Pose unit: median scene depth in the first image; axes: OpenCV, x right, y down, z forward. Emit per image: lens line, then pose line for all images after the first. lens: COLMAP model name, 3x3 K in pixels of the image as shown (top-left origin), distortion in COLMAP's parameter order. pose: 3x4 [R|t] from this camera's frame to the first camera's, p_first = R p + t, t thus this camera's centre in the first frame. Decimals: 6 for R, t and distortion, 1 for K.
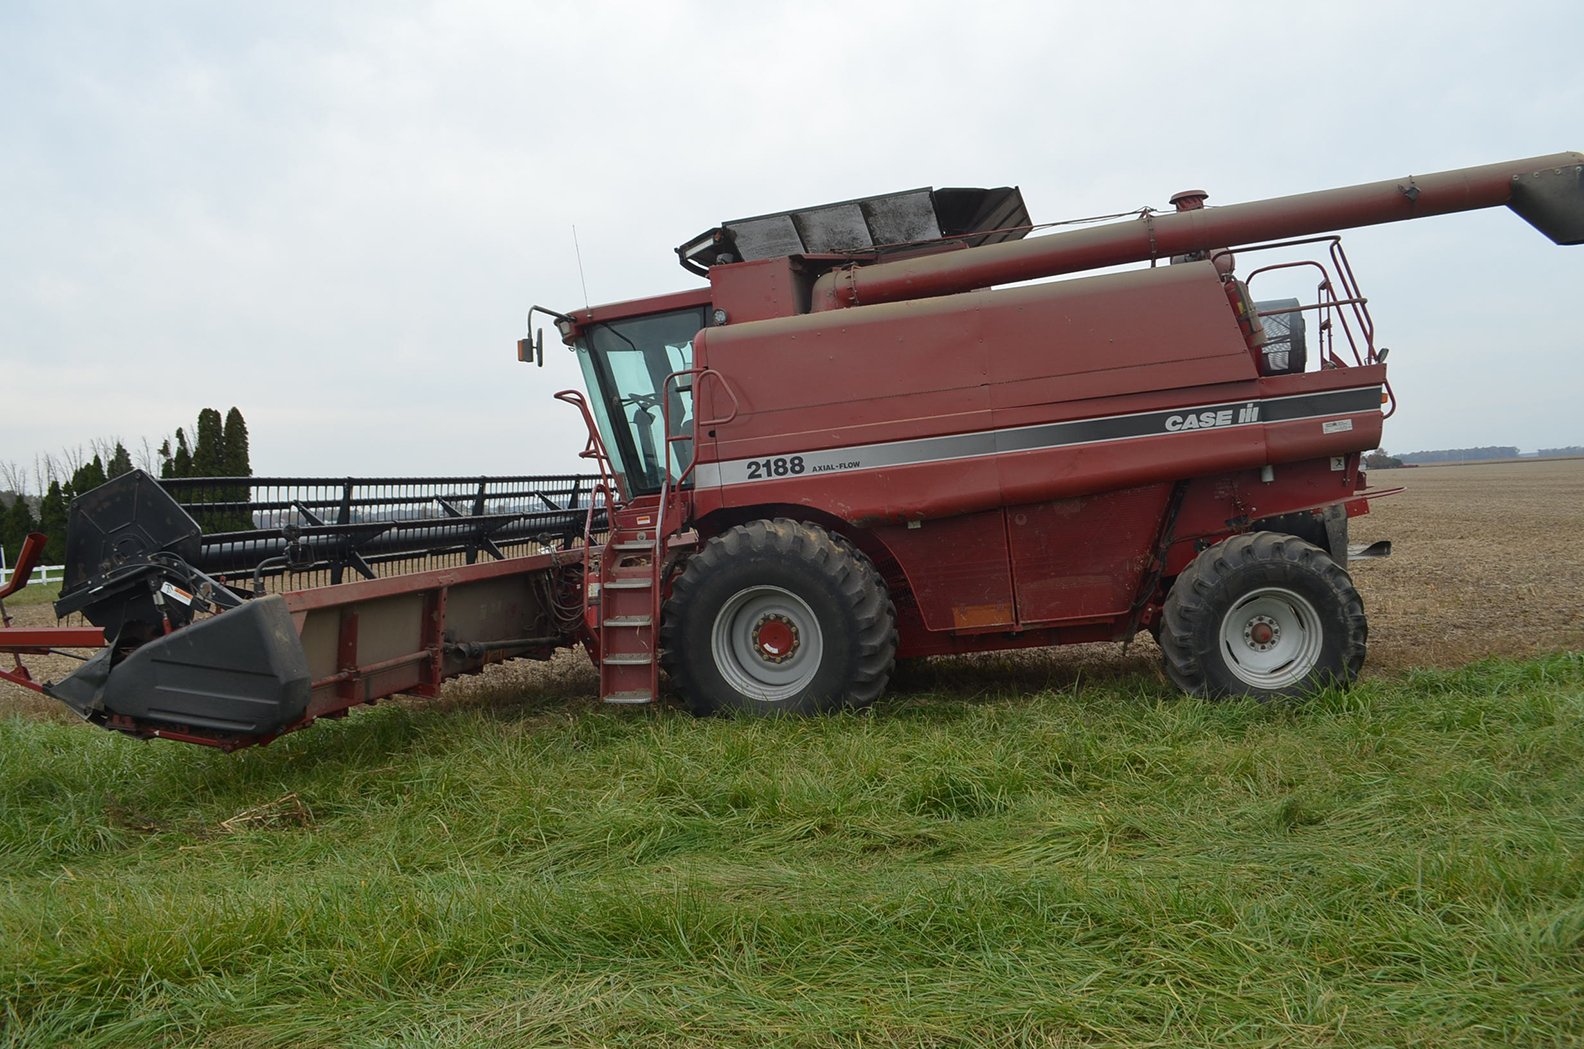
lens RADIAL K [[1236.9, 0, 839.5], [0, 1236.9, 528.8], [0, 0, 1]] dist [-0.080320, 0.000365]
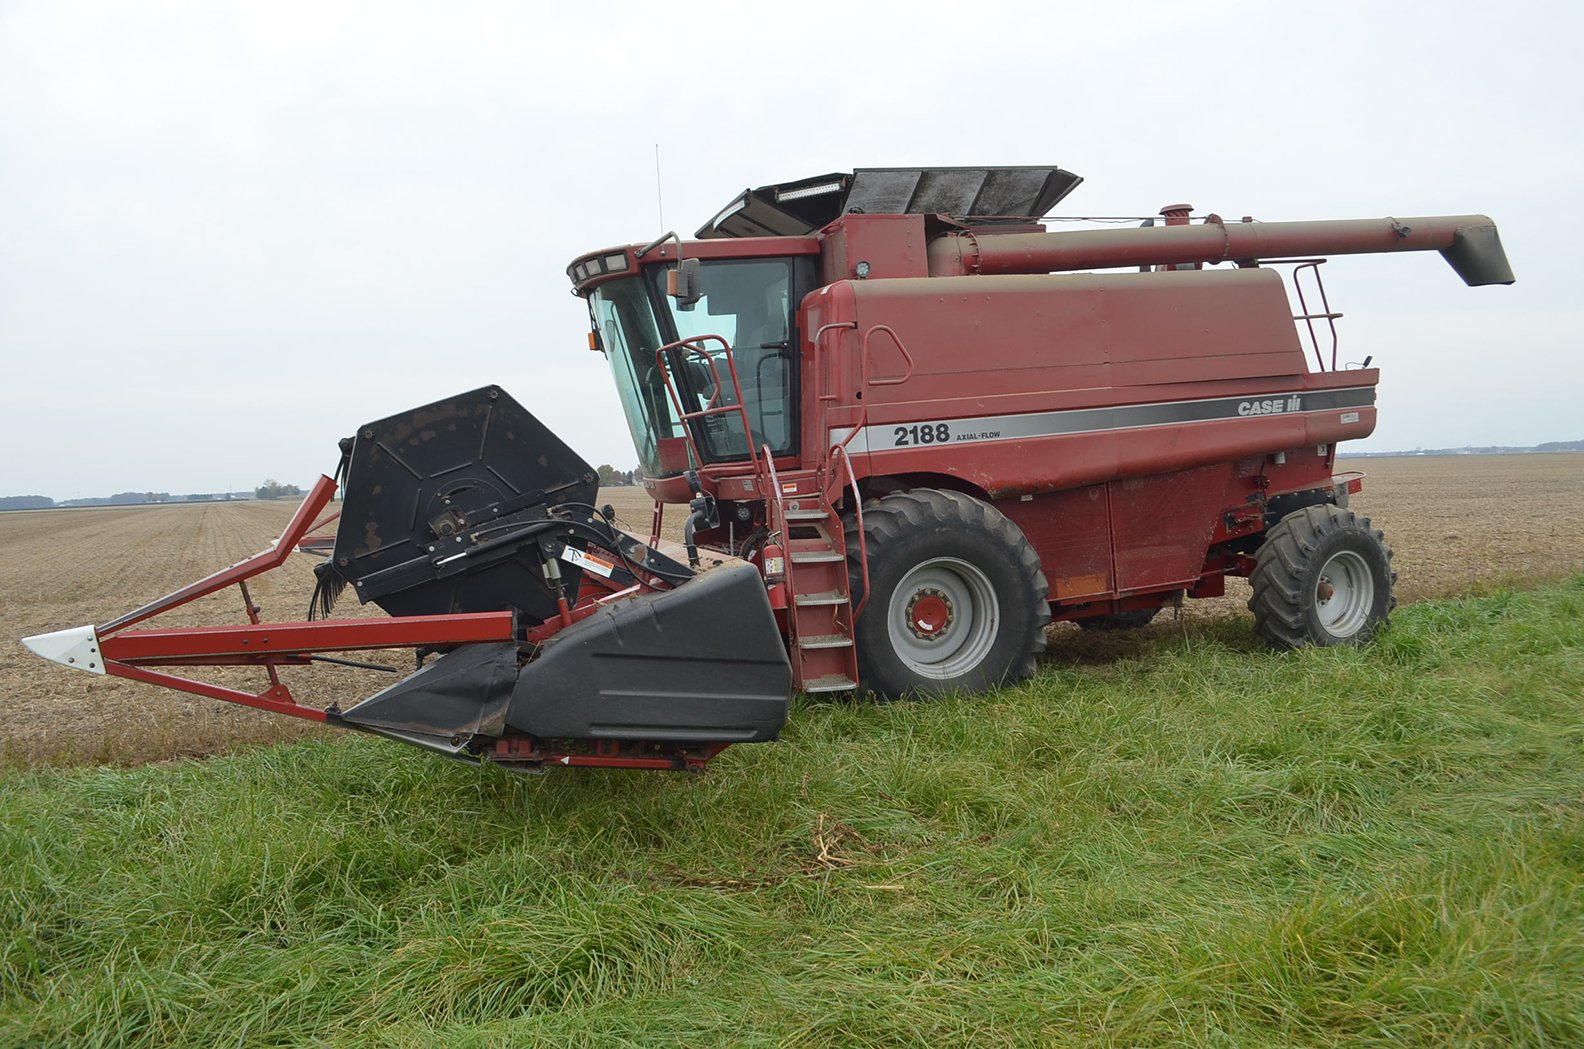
lens RADIAL K [[1236.9, 0, 839.5], [0, 1236.9, 528.8], [0, 0, 1]] dist [-0.080320, 0.000365]
pose [[0.851087, 0.000473, 0.525024, -0.619636], [0.005270, 0.999942, -0.009445, 0.032255], [-0.524998, 0.010805, 0.851035, 0.232895]]
